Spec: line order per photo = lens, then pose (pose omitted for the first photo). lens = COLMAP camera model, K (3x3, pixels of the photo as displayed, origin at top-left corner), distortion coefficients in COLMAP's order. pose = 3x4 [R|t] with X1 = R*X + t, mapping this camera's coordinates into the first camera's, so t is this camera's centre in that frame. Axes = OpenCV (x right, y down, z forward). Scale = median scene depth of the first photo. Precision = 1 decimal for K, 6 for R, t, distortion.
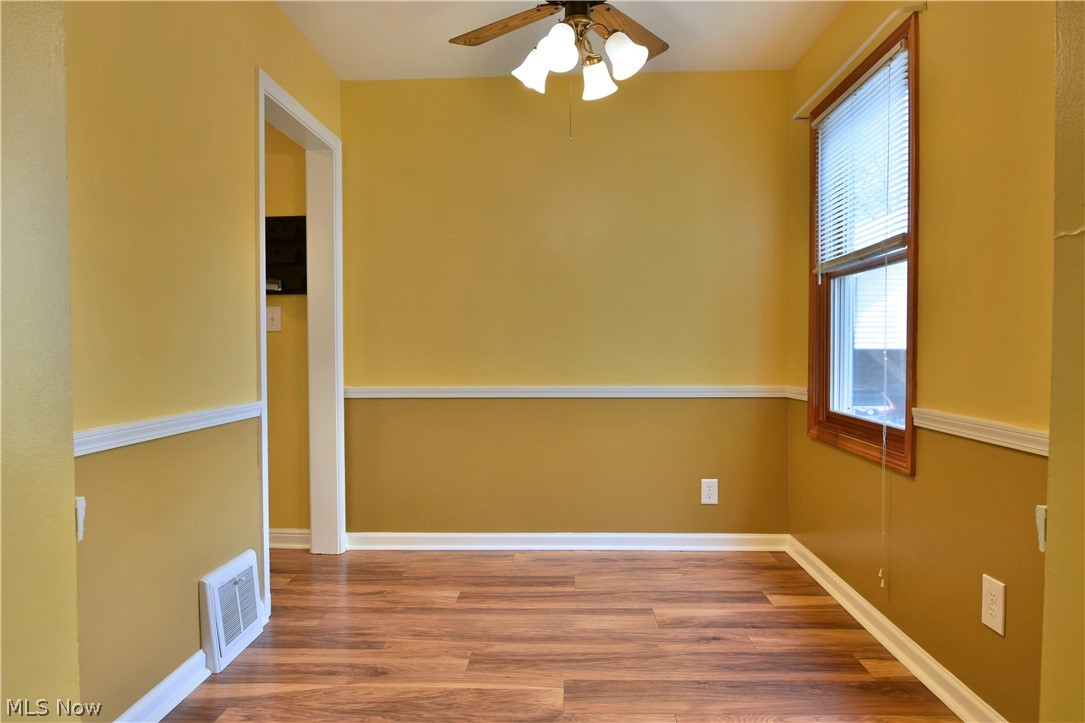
lens RADIAL K [[662.6, 0, 546.1], [0, 662.6, 364.6], [0, 0, 1]] dist [-0.009329, -0.008192]
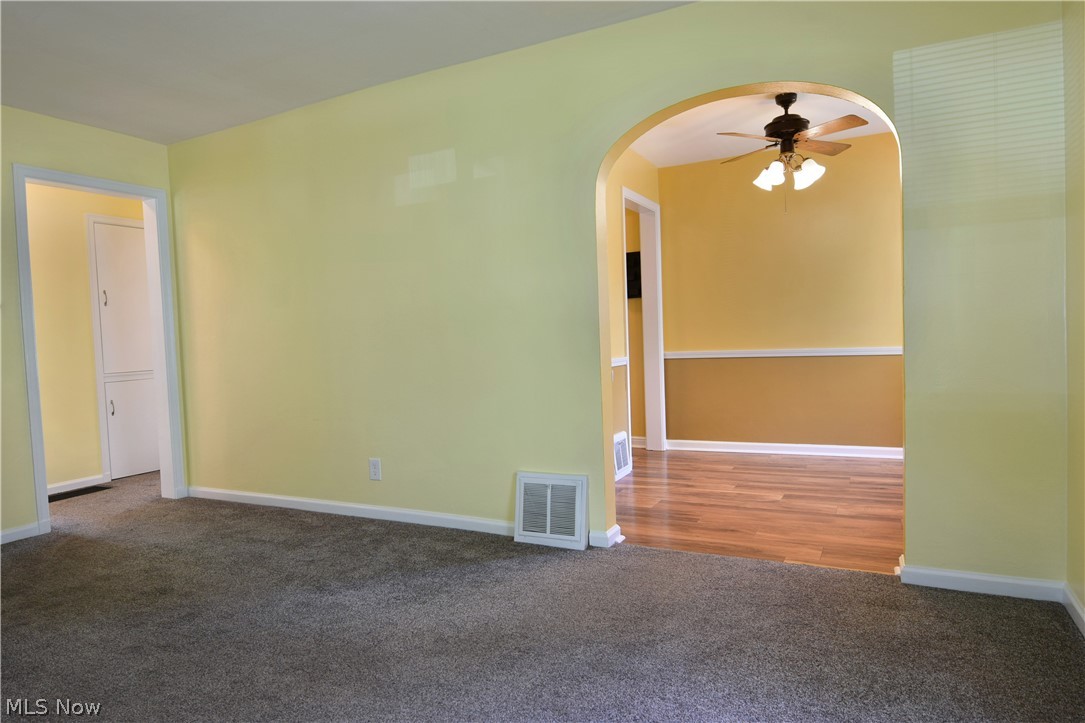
lens RADIAL K [[662.6, 0, 546.1], [0, 662.6, 364.6], [0, 0, 1]] dist [-0.009329, -0.008192]
pose [[0.905752, -0.010860, -0.423669, 0.148926], [0.023282, 0.999437, 0.024156, 0.020038], [0.423168, -0.031743, 0.905495, -0.713408]]
